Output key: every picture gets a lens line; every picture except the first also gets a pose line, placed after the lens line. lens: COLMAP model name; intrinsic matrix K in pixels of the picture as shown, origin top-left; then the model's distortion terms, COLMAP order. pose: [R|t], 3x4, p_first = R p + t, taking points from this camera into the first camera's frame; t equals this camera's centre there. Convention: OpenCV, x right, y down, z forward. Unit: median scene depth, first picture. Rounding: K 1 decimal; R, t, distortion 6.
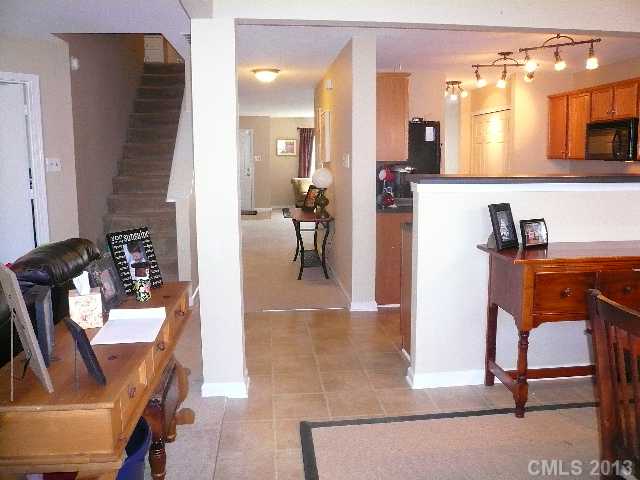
lens RADIAL K [[534.8, 0, 322.3], [0, 534.8, 225.7], [0, 0, 1]] dist [-0.011758, -0.011163]
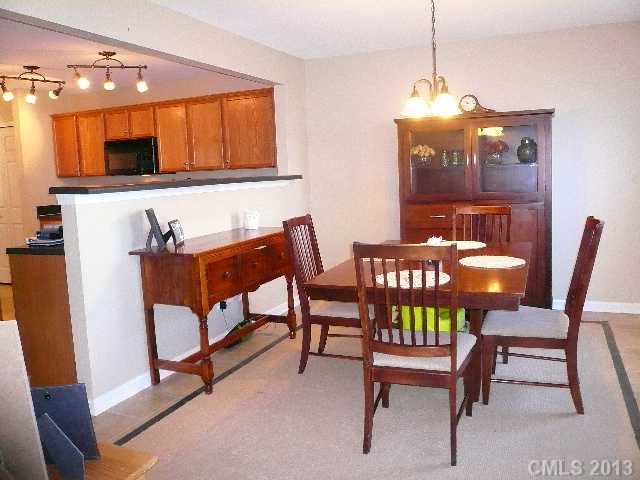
lens RADIAL K [[534.8, 0, 322.3], [0, 534.8, 225.7], [0, 0, 1]] dist [-0.011758, -0.011163]
pose [[0.511681, -0.114195, 0.851553, -0.235445], [0.155934, 0.987011, 0.038662, 0.002078], [-0.844907, 0.113004, 0.522841, 0.091282]]
